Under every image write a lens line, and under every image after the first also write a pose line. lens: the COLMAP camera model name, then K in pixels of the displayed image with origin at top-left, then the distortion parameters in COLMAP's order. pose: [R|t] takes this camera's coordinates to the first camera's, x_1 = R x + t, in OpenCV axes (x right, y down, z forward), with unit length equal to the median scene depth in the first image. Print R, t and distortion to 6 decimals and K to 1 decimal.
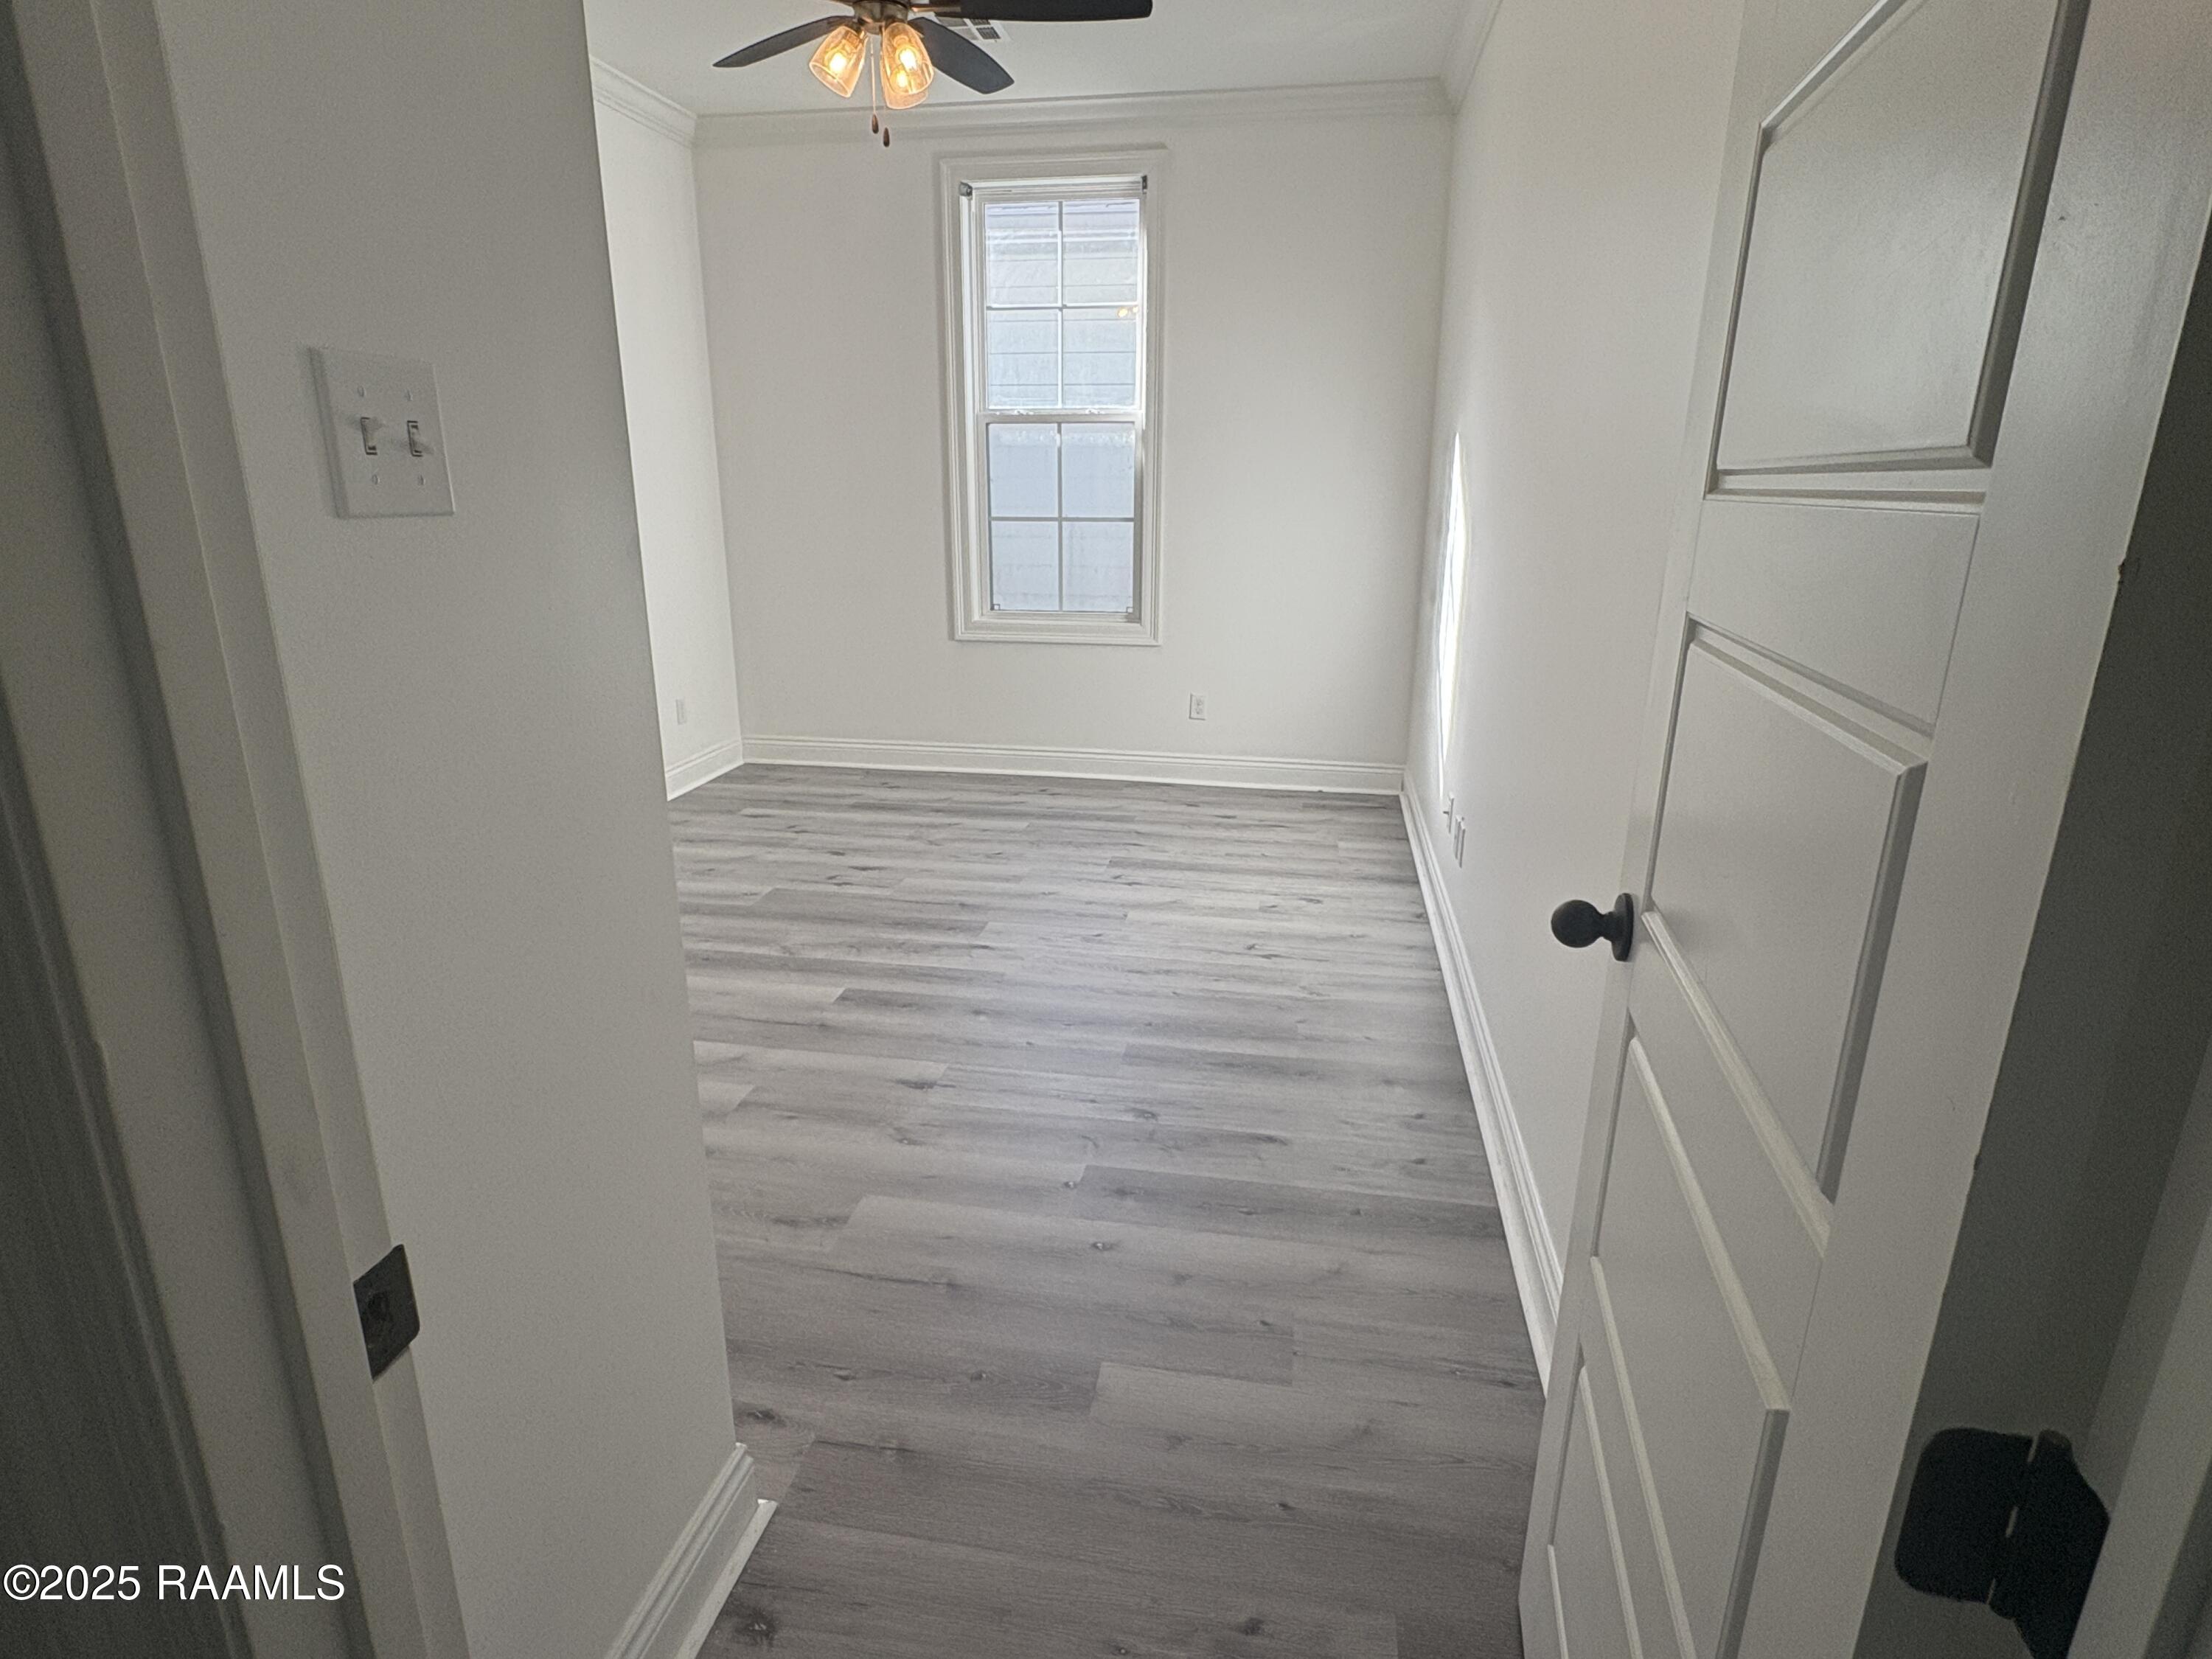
lens RADIAL K [[1185.8, 0, 1093.5], [0, 1185.8, 832.0], [0, 0, 1]] dist [-0.002522, -0.000896]
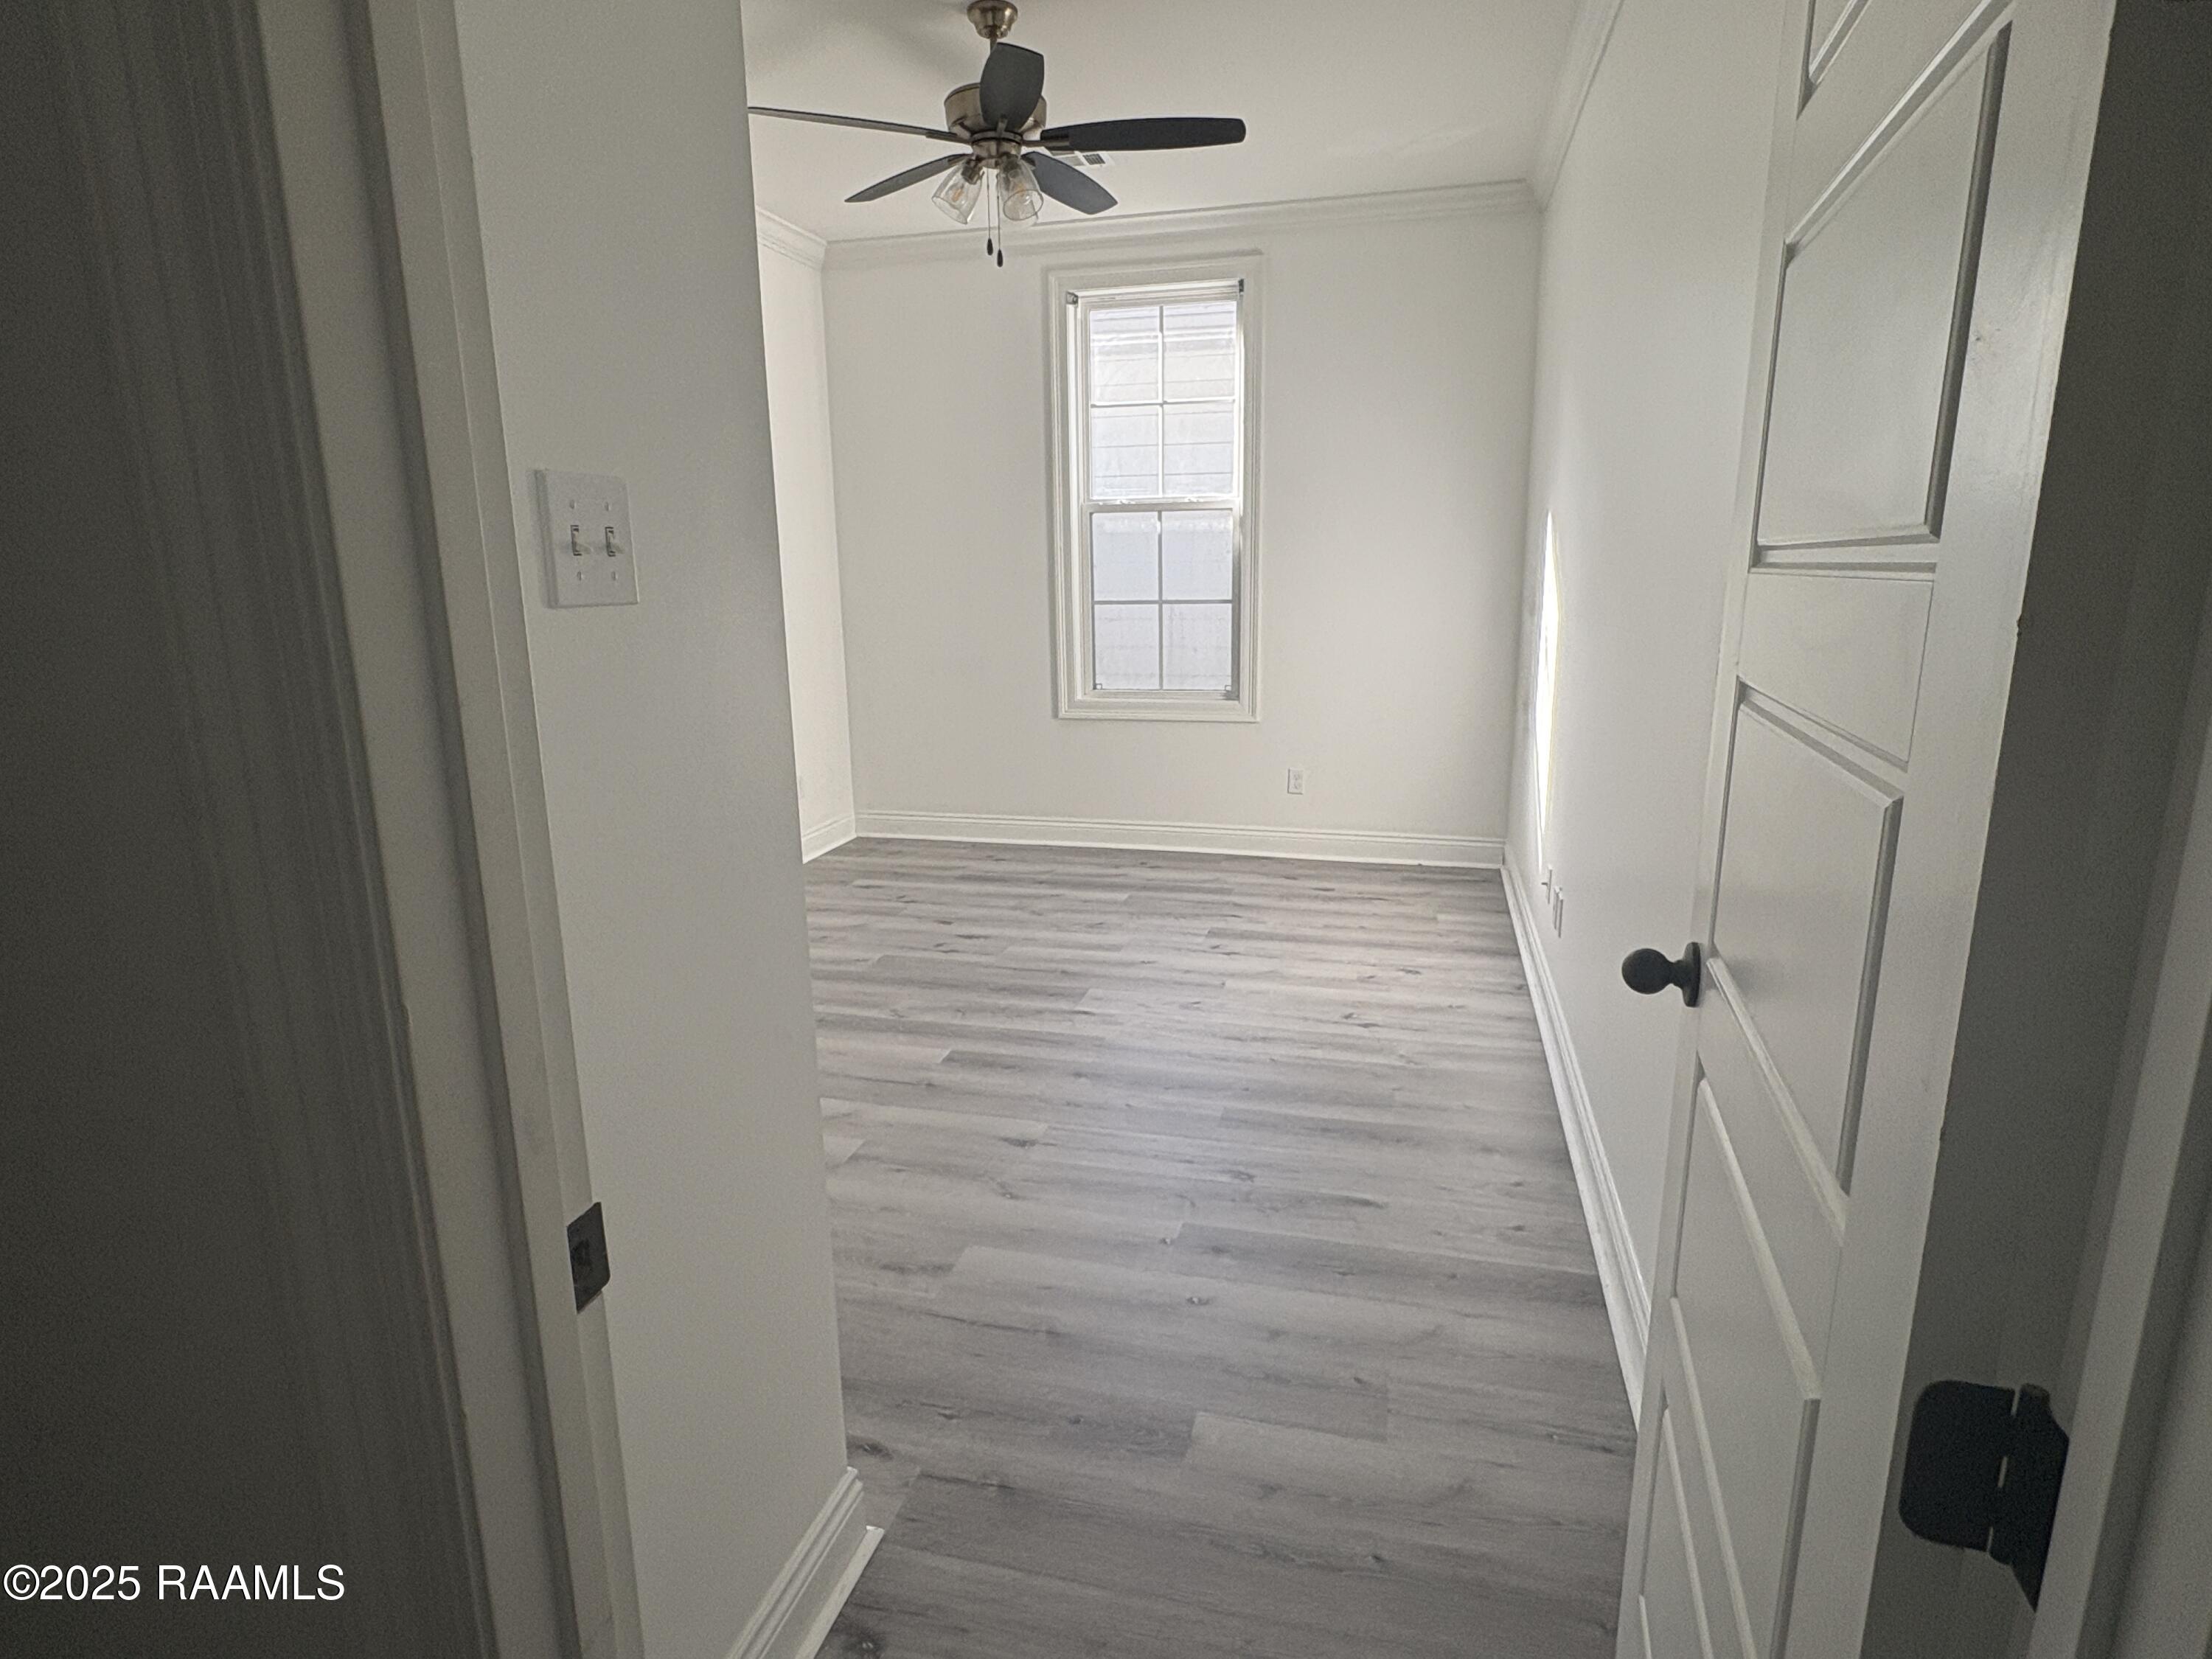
lens RADIAL K [[1185.8, 0, 1096.4], [0, 1185.8, 823.4], [0, 0, 1]] dist [-0.002522, -0.000896]
pose [[0.996558, -0.000436, -0.082893, 0.004033], [-0.005702, 0.997257, -0.073793, 0.012478], [0.082698, 0.074012, 0.993823, -0.043544]]
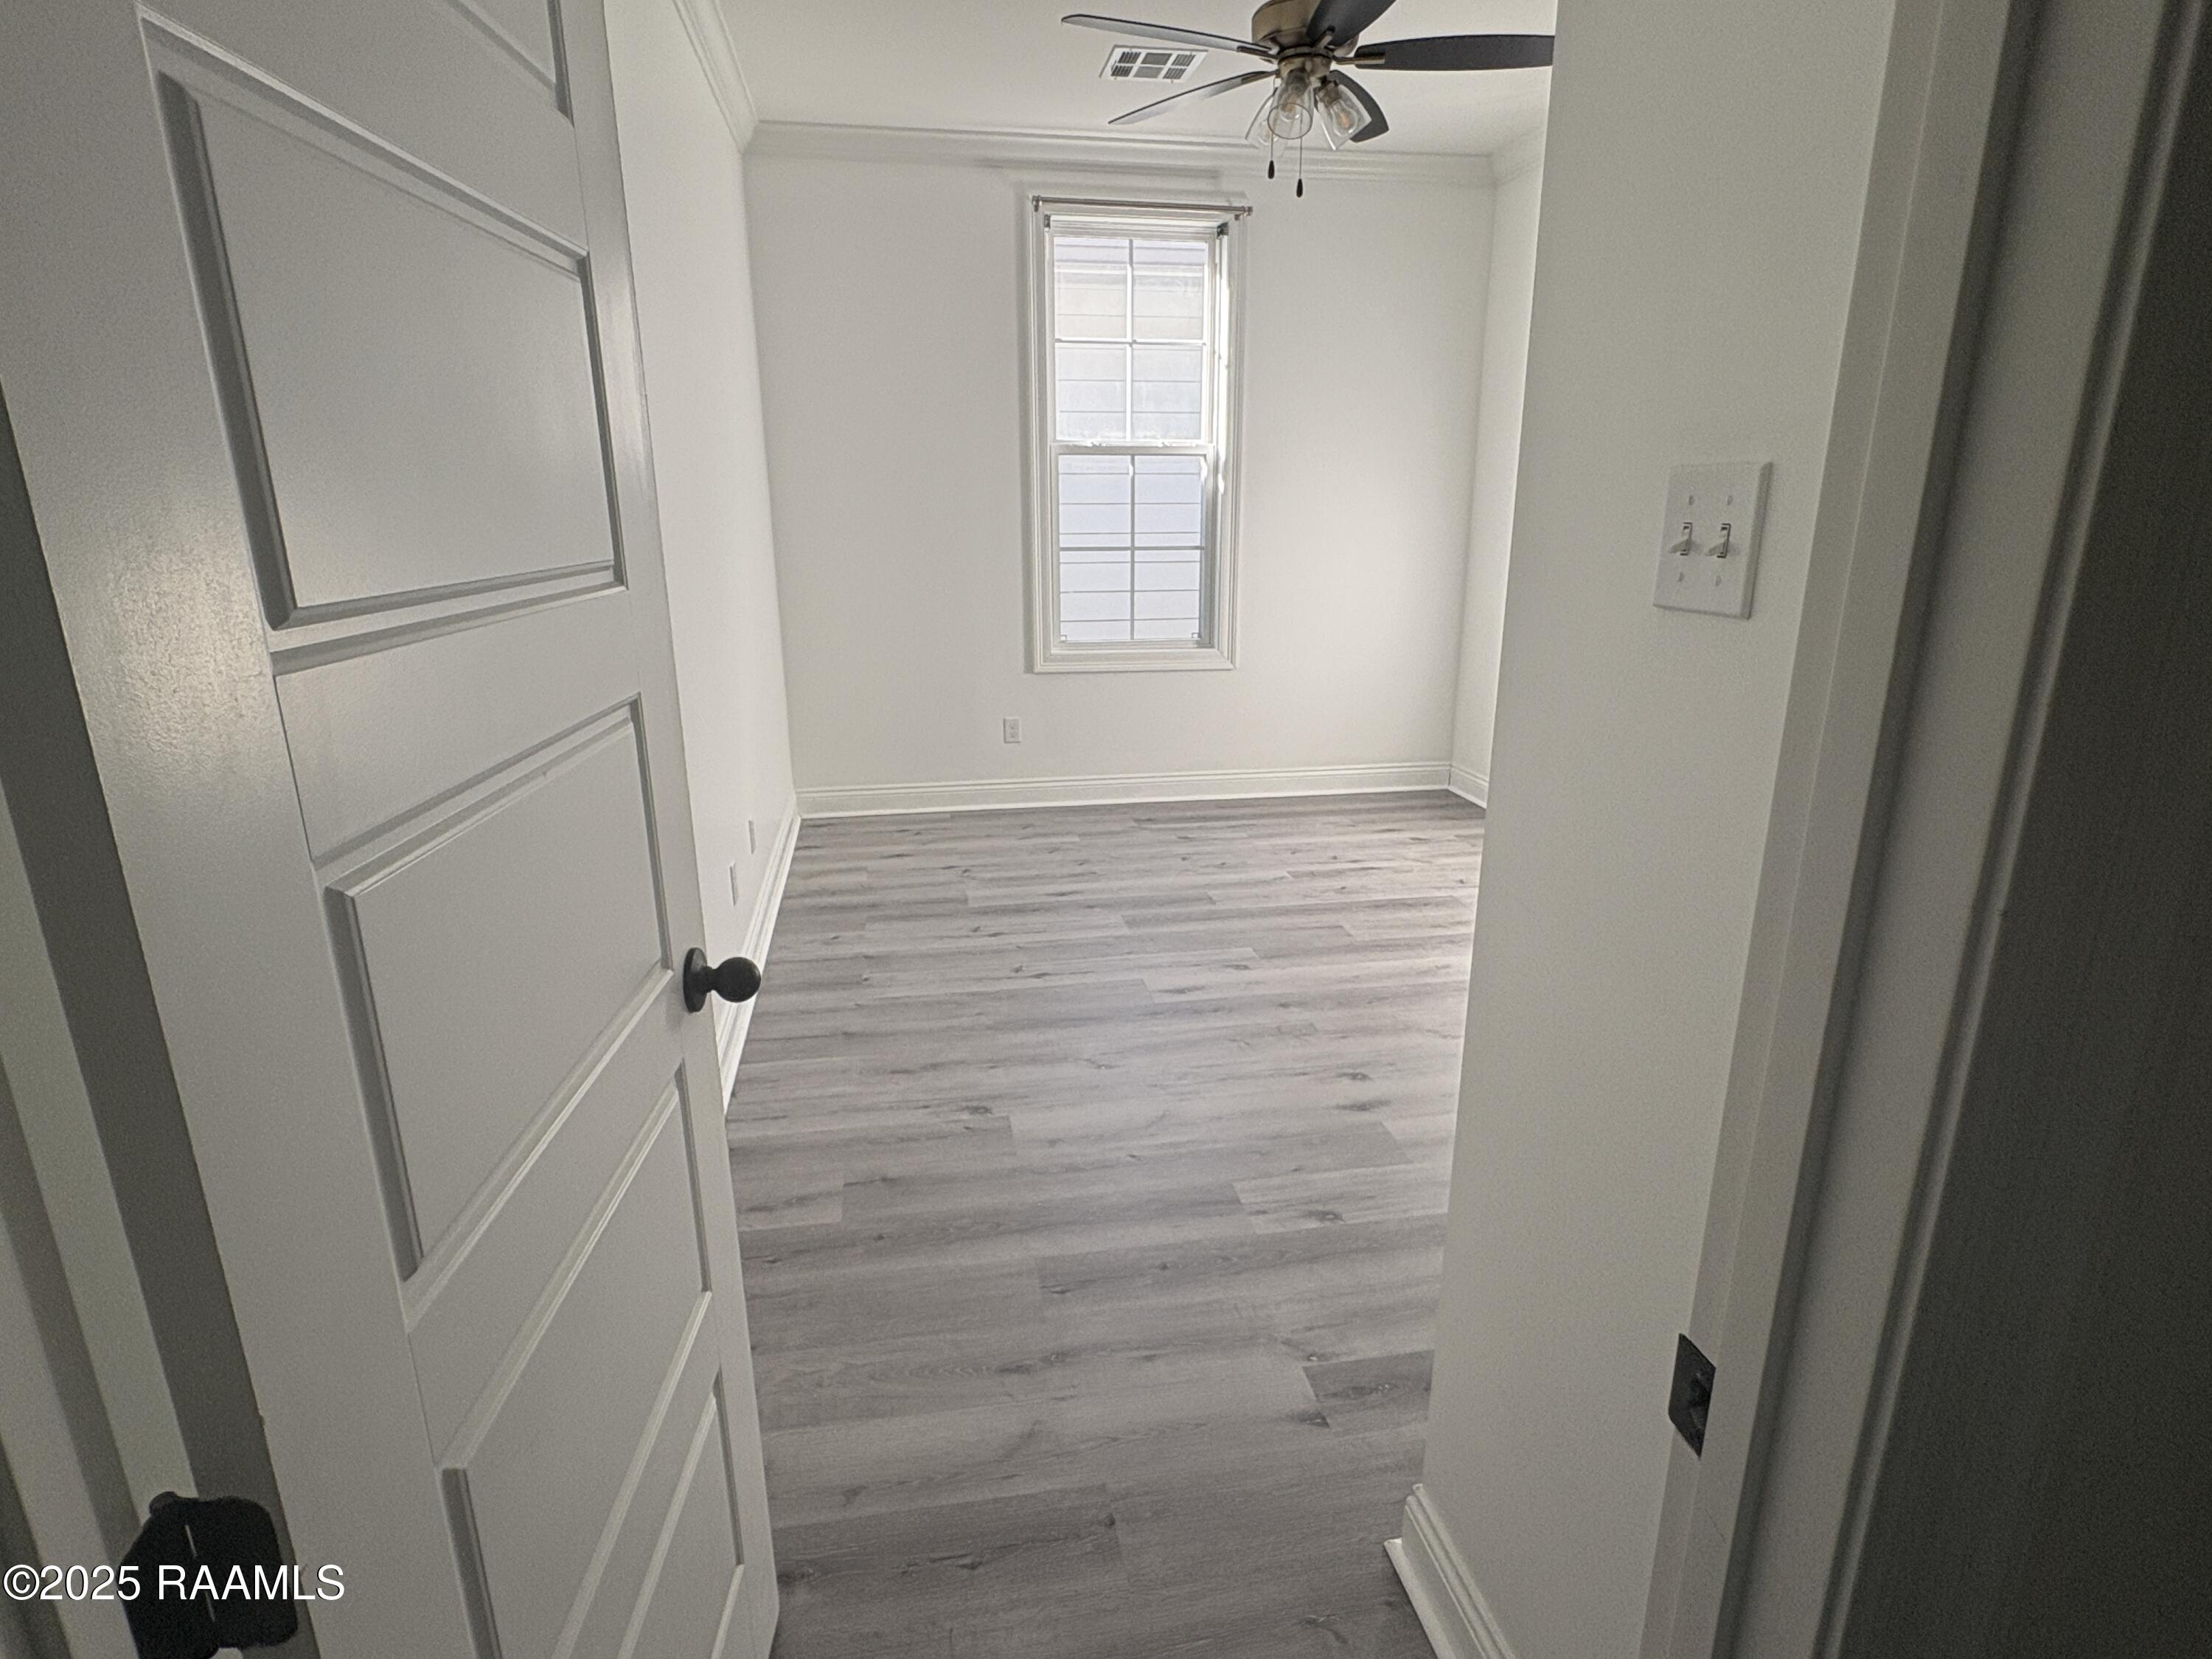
lens RADIAL K [[1185.8, 0, 1084.7], [0, 1185.8, 836.0], [0, 0, 1]] dist [-0.002522, -0.000896]
pose [[0.940489, -0.097812, 0.325444, -0.870954], [0.105023, 0.994459, -0.004619, -0.040733], [-0.323189, 0.038524, 0.945550, 0.135024]]
